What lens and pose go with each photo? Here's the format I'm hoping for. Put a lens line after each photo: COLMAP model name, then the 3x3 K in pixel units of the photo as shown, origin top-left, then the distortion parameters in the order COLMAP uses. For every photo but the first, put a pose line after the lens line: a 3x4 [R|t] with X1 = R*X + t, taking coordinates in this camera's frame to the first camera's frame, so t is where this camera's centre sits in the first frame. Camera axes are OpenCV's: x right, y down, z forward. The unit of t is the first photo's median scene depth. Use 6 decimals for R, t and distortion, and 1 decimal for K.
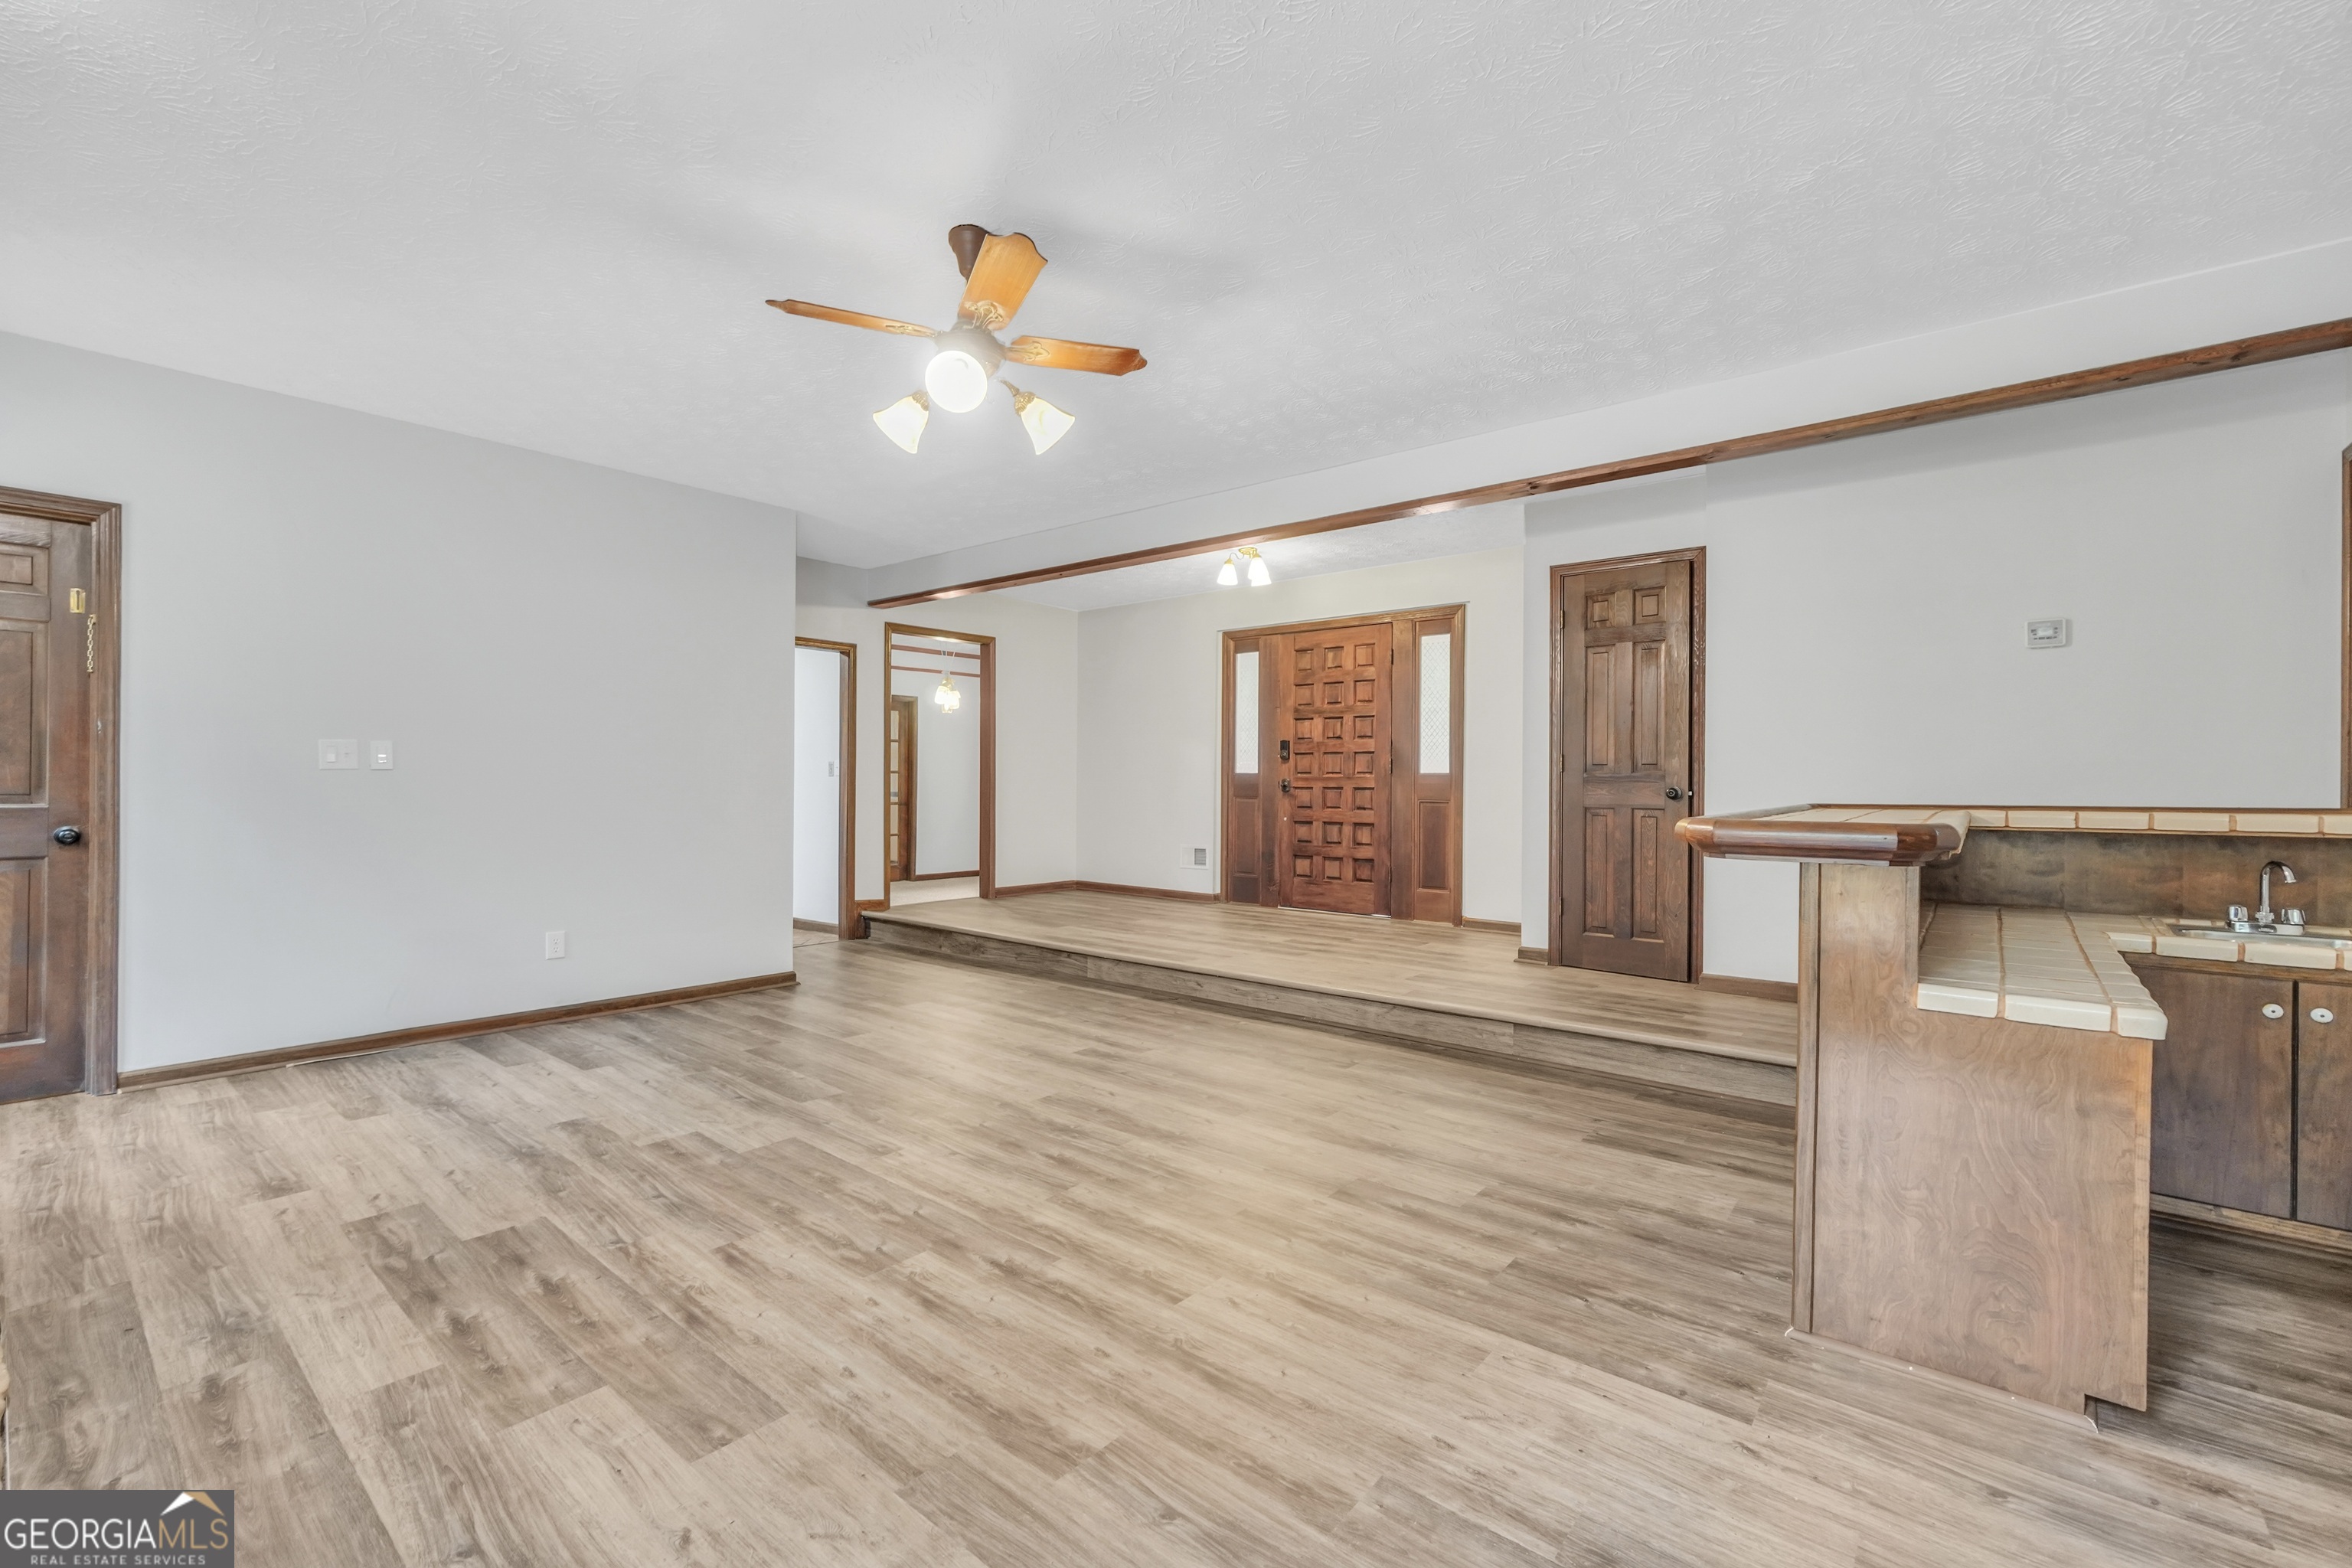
lens RADIAL K [[1003.8, 0, 1160.4], [0, 1003.8, 764.5], [0, 0, 1]] dist [-0.017420, 0.007975]
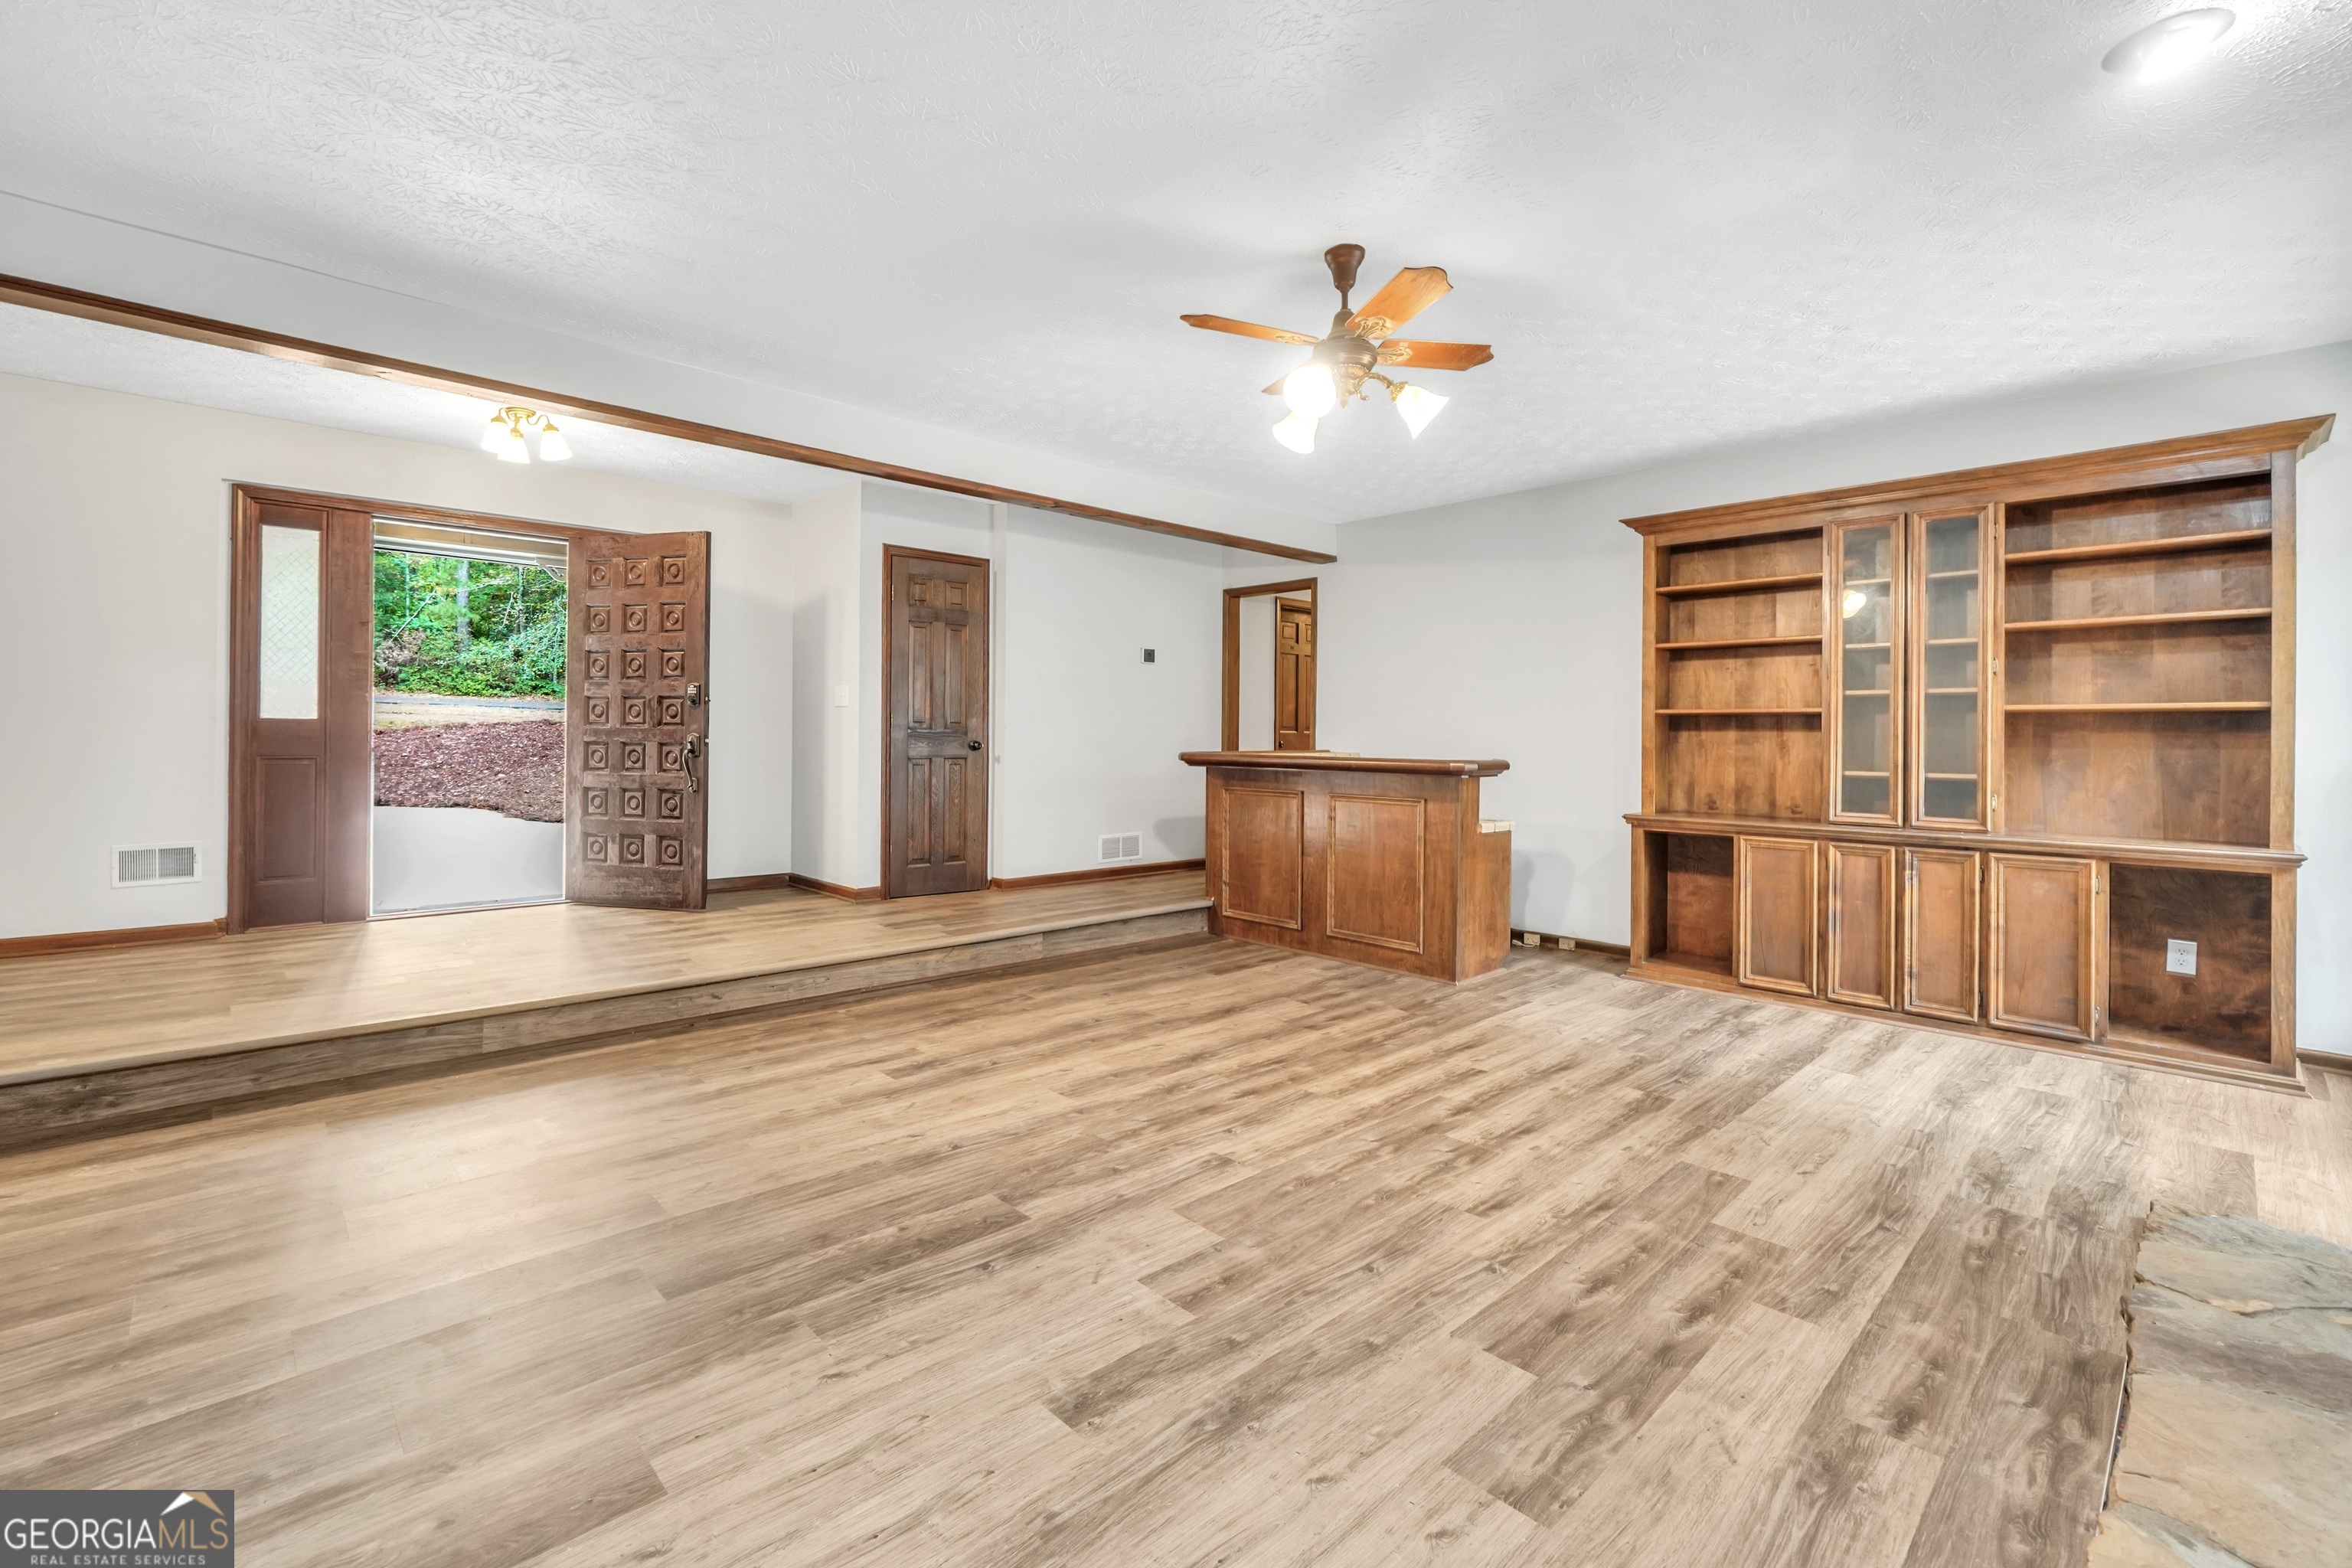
lens RADIAL K [[1003.8, 0, 1160.4], [0, 1003.8, 764.5], [0, 0, 1]] dist [-0.017420, 0.007975]
pose [[0.117112, -0.031604, 0.992616, -1.406850], [-0.027504, 0.999007, 0.035052, 0.002481], [-0.992738, -0.031406, 0.116126, 1.164745]]
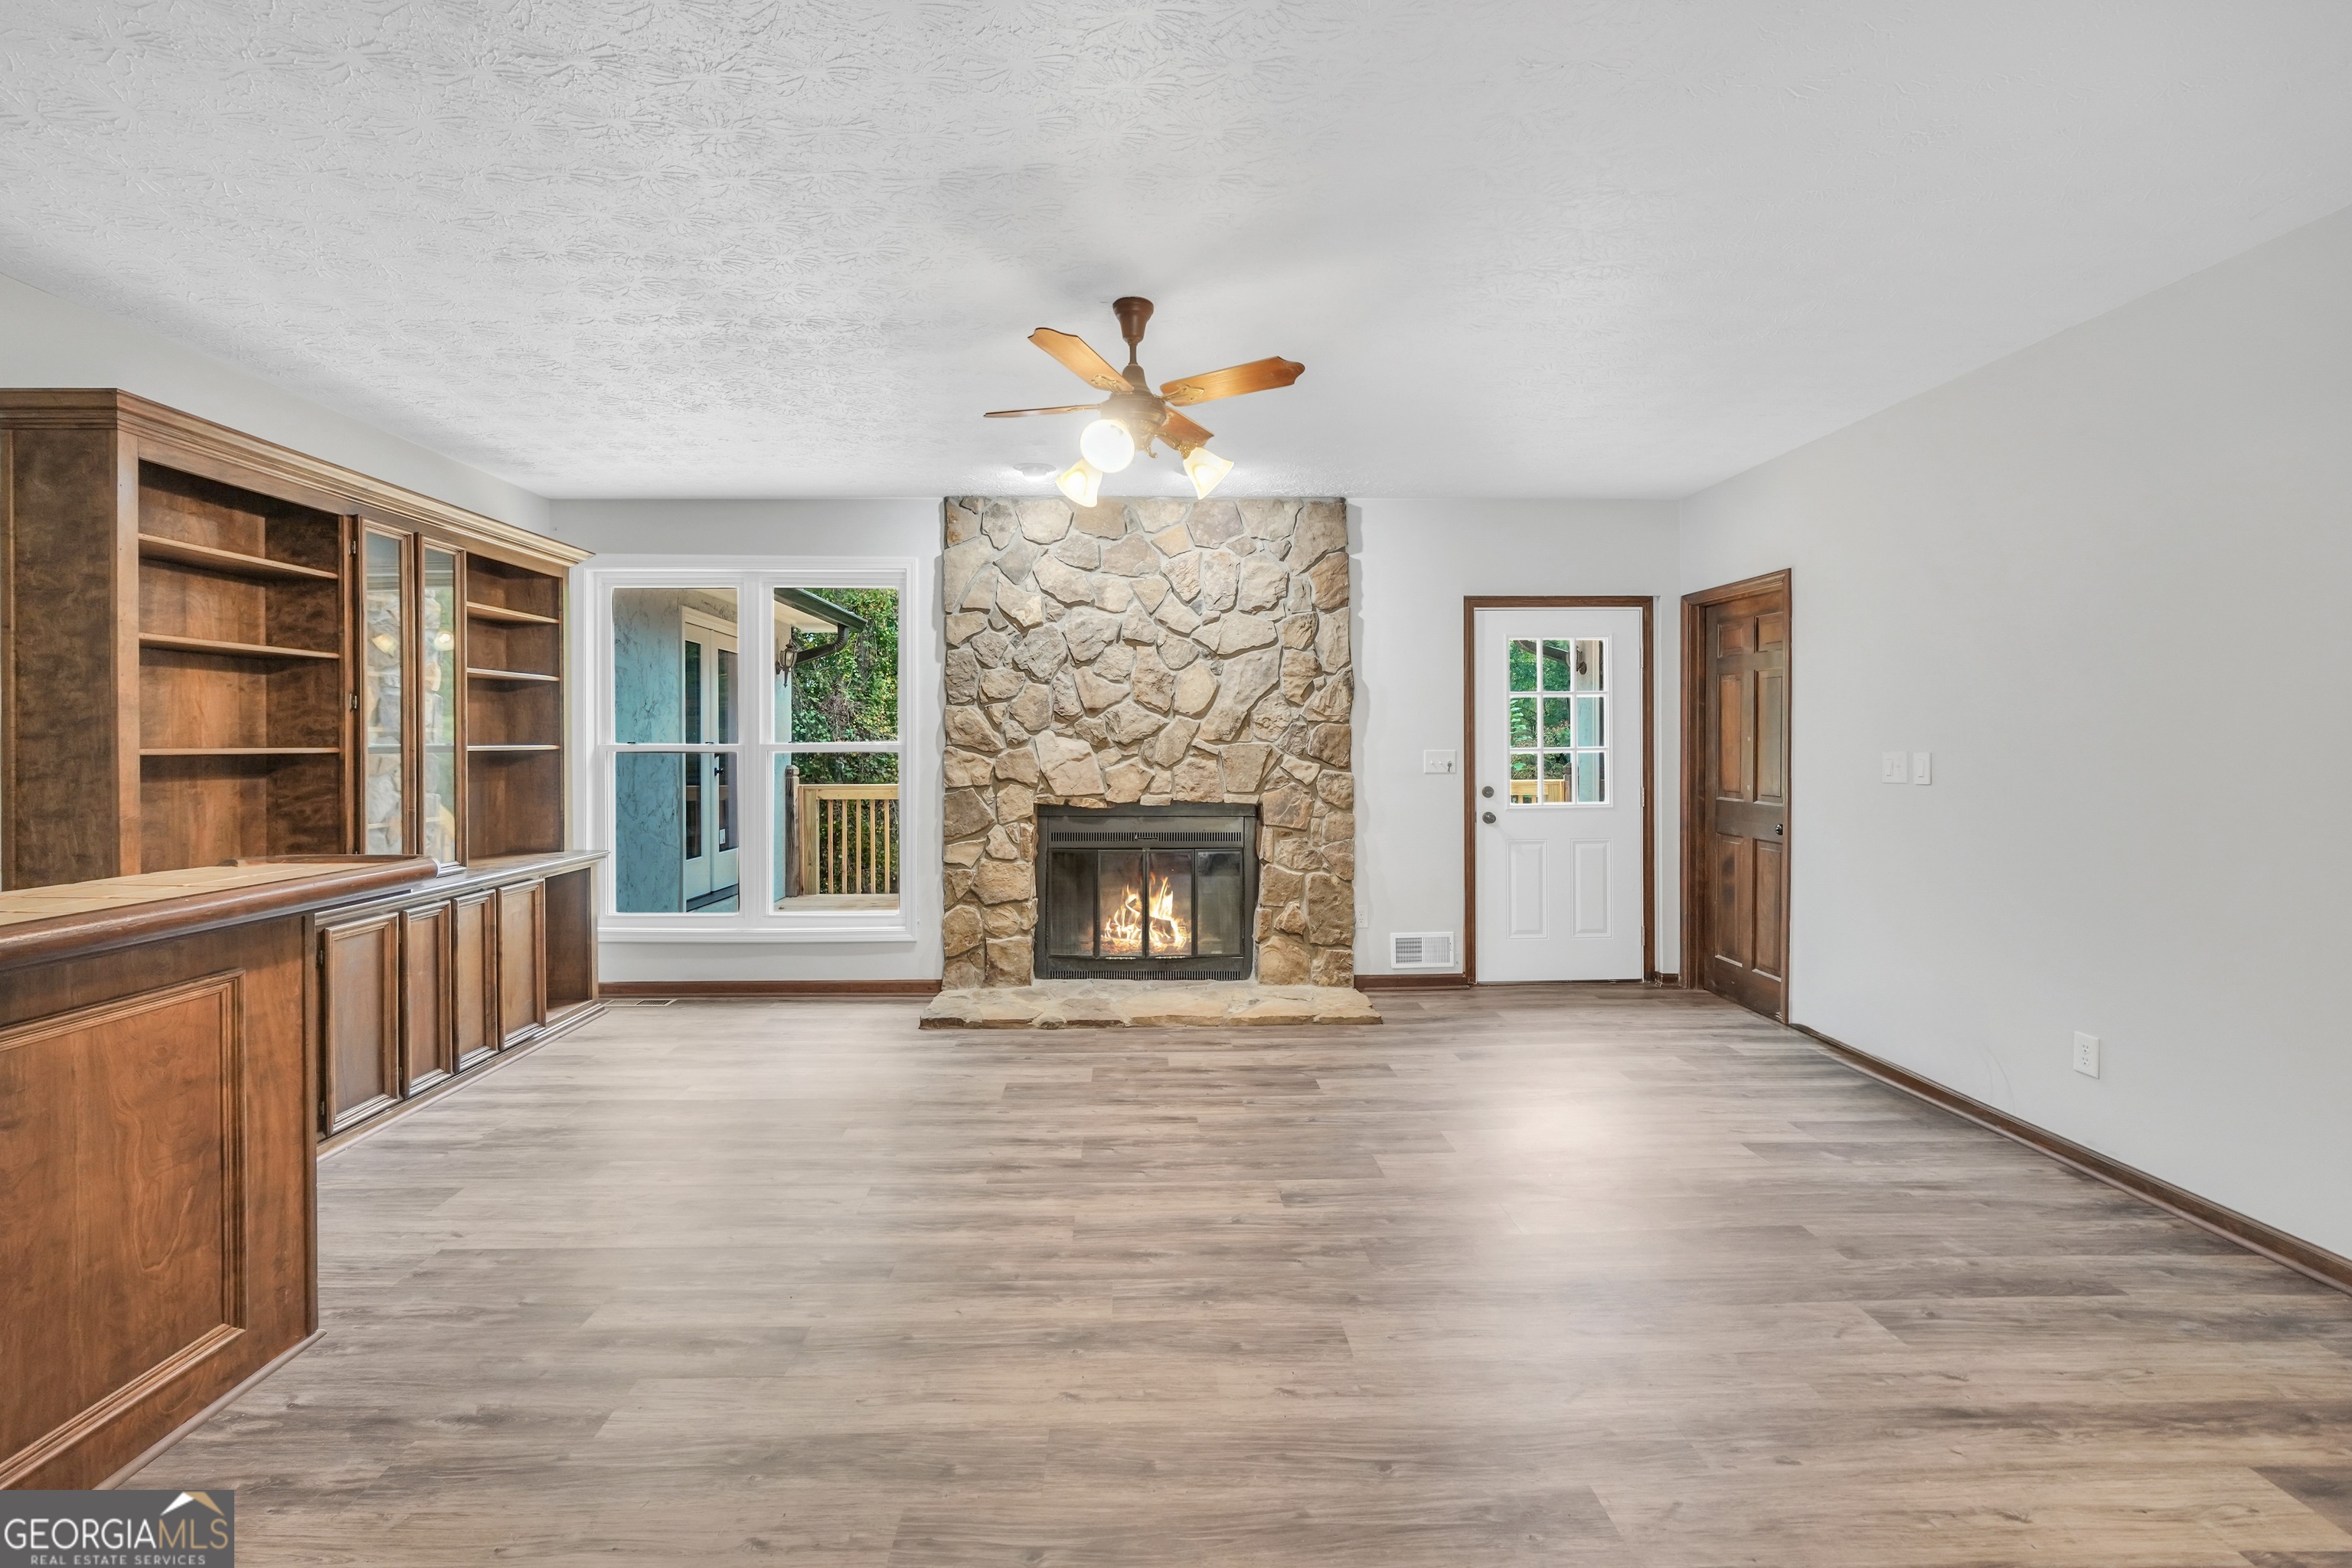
lens RADIAL K [[1003.8, 0, 1160.4], [0, 1003.8, 764.5], [0, 0, 1]] dist [-0.017420, 0.007975]
pose [[-0.748602, 0.007555, -0.662977, 0.540051], [0.006785, 0.999970, 0.003734, -0.038348], [0.662985, -0.001703, -0.748631, 1.977574]]
